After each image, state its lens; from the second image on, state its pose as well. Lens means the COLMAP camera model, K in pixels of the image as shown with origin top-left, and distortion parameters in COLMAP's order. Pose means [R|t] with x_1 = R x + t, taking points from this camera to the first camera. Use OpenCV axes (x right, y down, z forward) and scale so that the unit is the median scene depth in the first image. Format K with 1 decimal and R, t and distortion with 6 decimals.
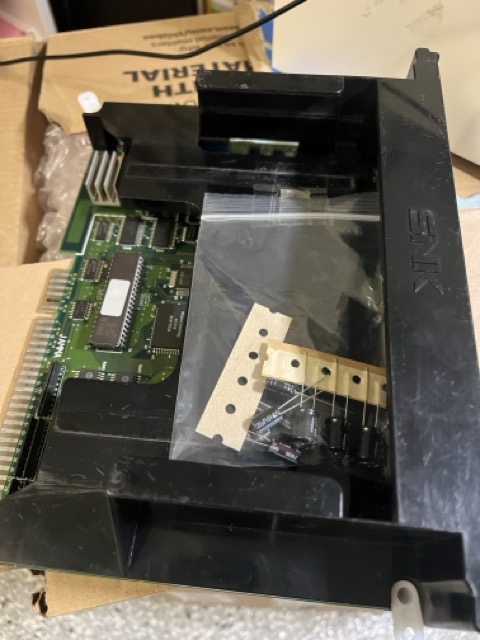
lens RADIAL K [[485.6, 0, 240.1], [0, 485.6, 319.6], [0, 0, 1]] dist [0.001160, 0.000396]
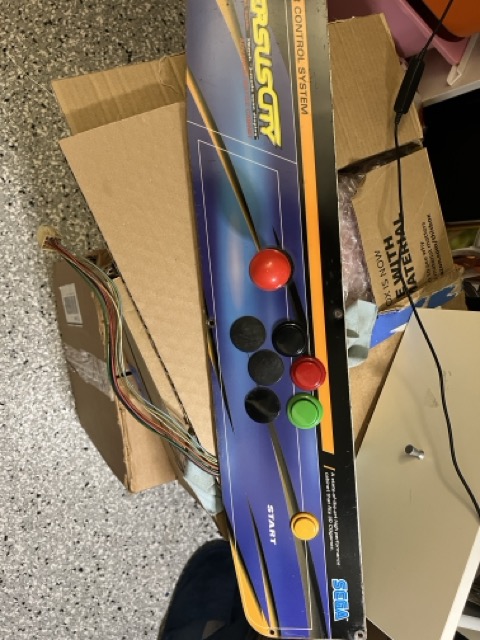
lens RADIAL K [[485.6, 0, 239.8], [0, 485.6, 320.0], [0, 0, 1]] dist [0.001160, 0.000396]
pose [[0.180994, 0.963578, 0.196872, -0.186784], [-0.983237, 0.172795, 0.058205, -0.015194], [0.022066, -0.204107, 0.978700, -0.379785]]
